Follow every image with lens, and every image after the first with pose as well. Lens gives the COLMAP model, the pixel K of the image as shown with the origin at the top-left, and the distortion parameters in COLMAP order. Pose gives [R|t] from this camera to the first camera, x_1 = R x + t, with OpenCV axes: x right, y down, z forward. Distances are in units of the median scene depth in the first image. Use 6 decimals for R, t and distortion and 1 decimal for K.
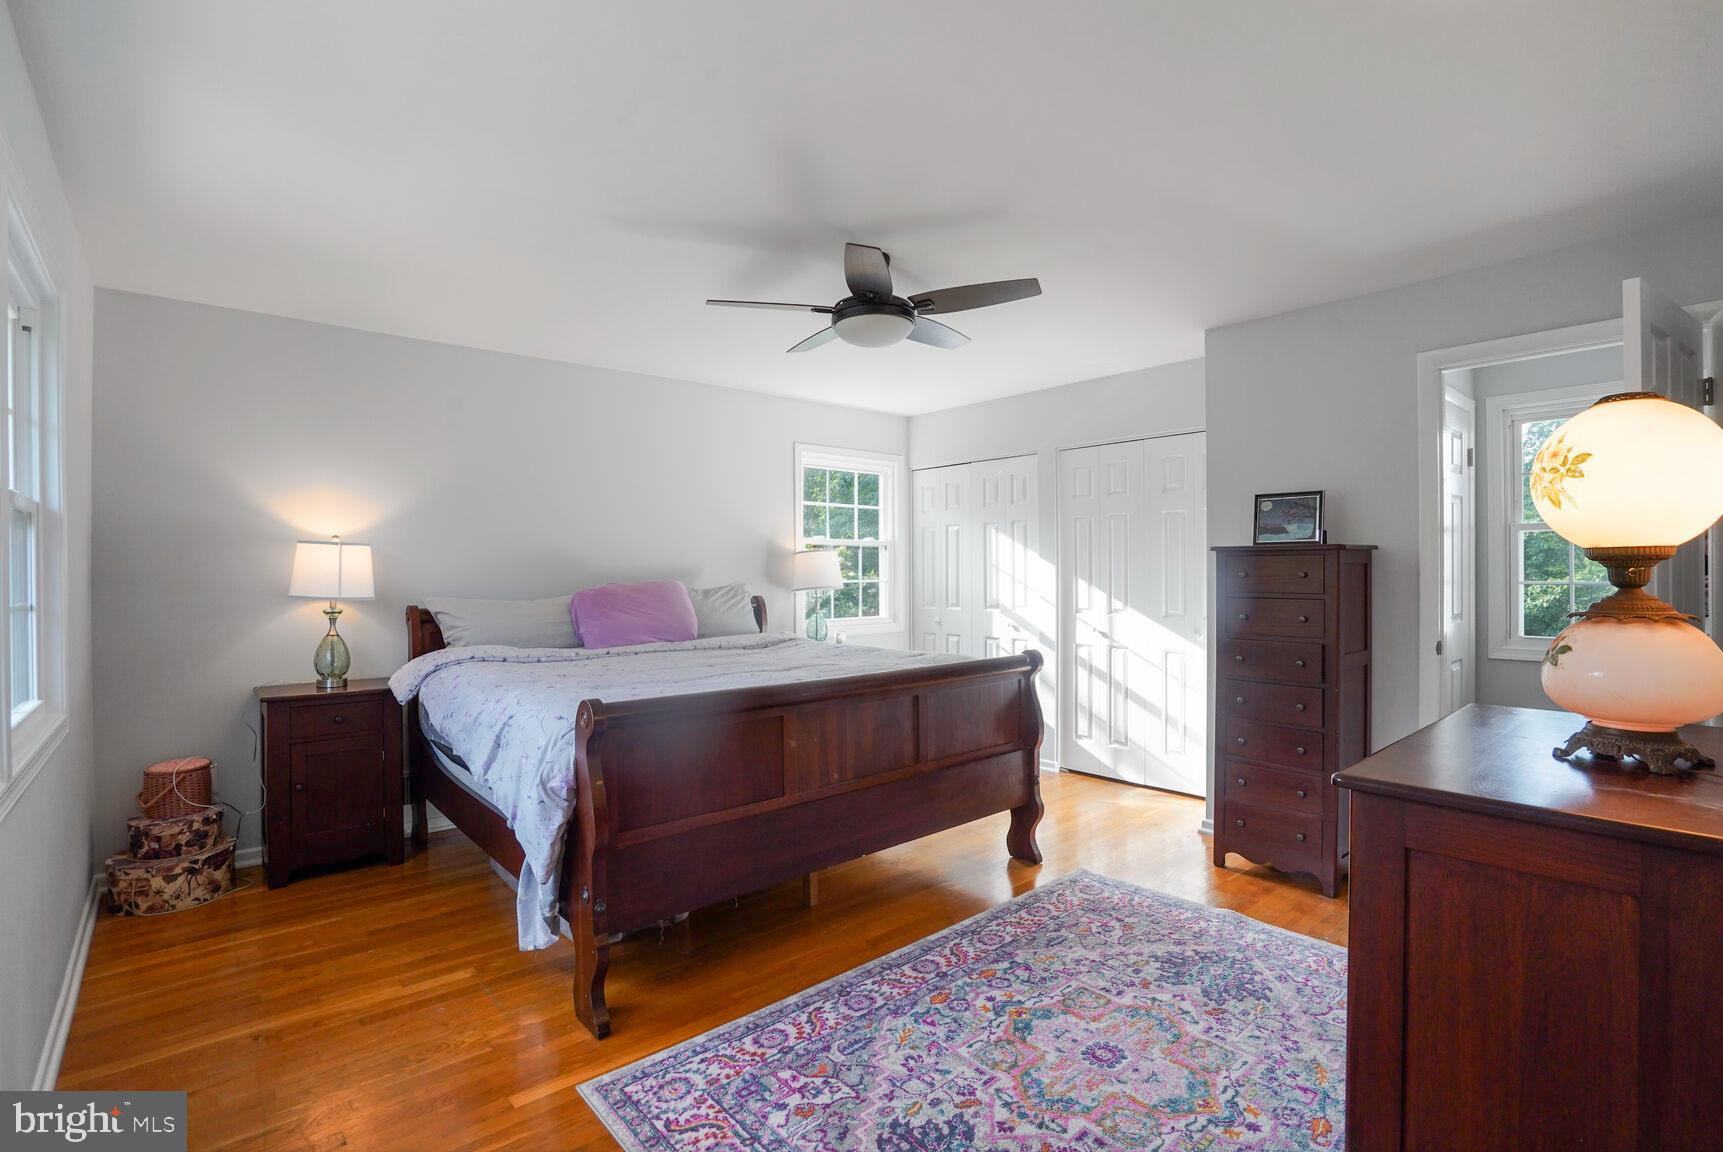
lens RADIAL K [[792.8, 0, 857.3], [0, 792.8, 572.1], [0, 0, 1]] dist [-0.050884, 0.017580]
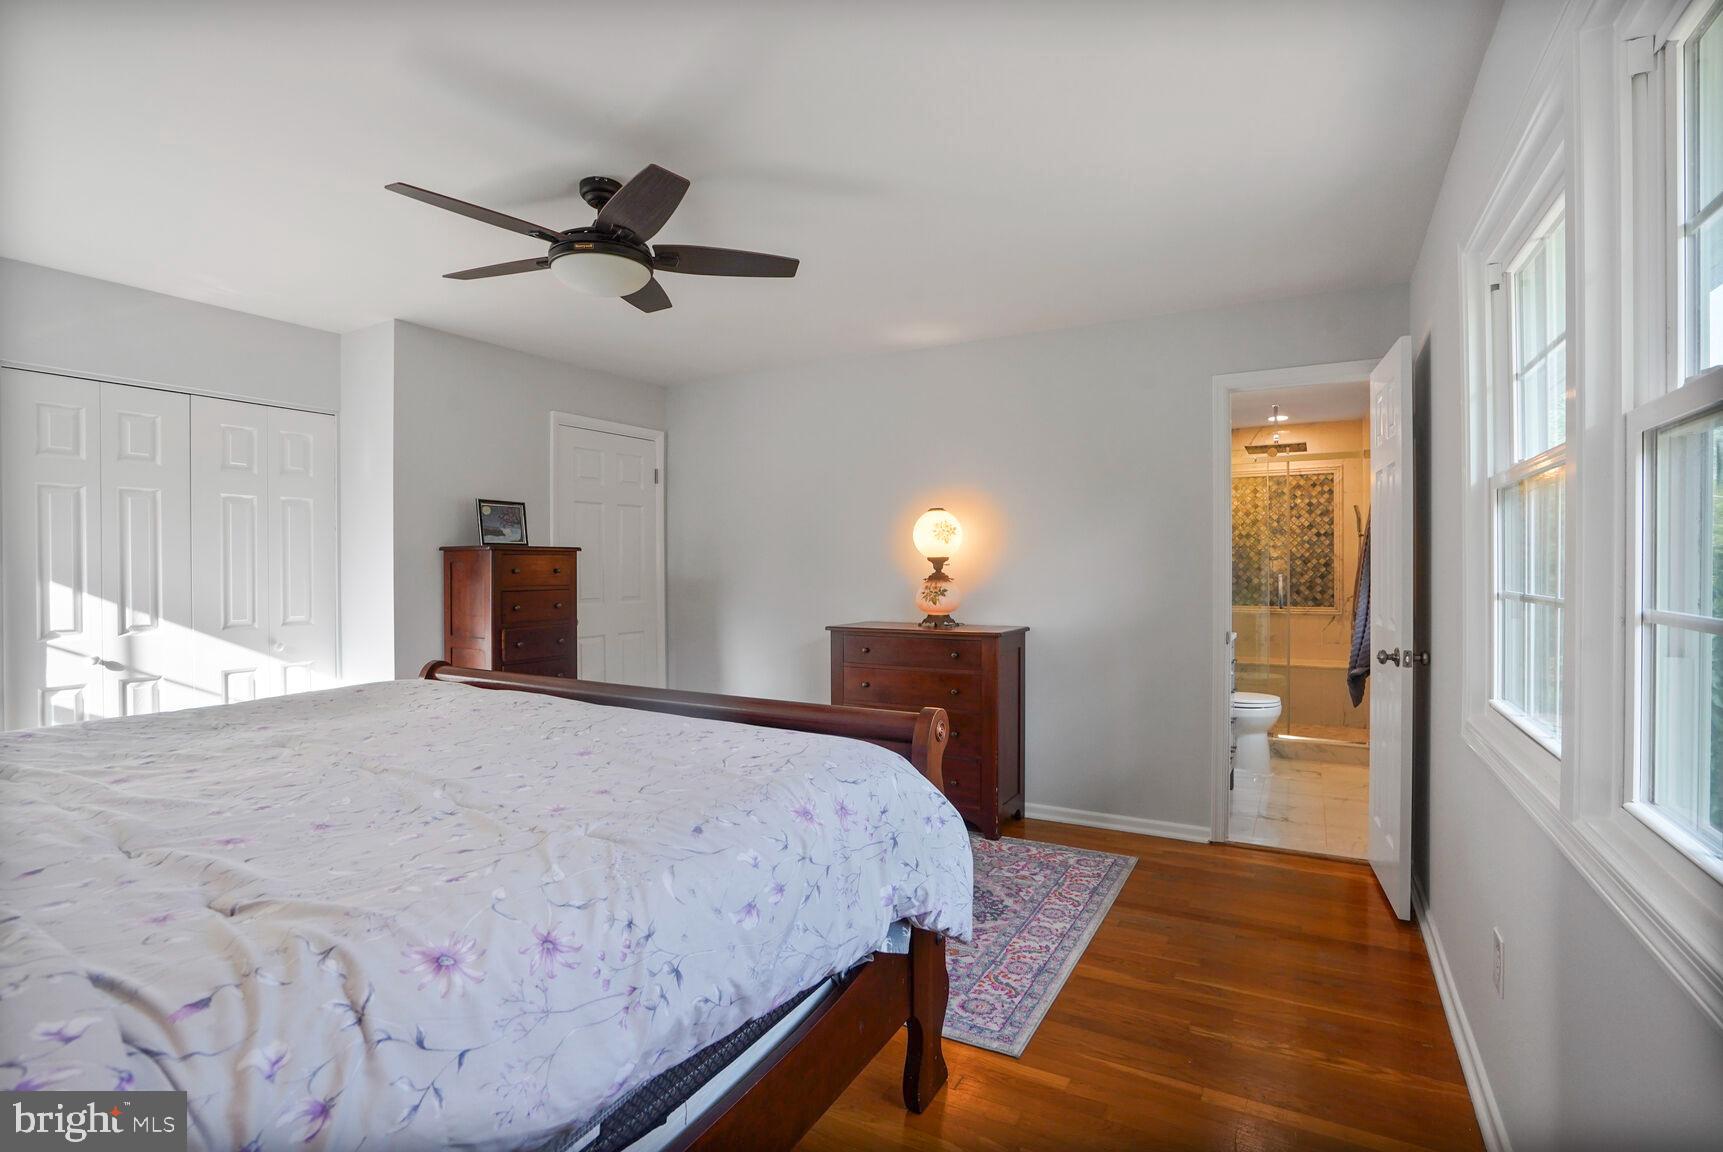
lens RADIAL K [[792.8, 0, 857.3], [0, 792.8, 572.1], [0, 0, 1]] dist [-0.050884, 0.017580]
pose [[-0.319782, -0.006164, 0.947471, -0.547774], [0.006783, 0.999938, 0.008795, -0.001379], [-0.947467, 0.009240, -0.319720, 0.653527]]
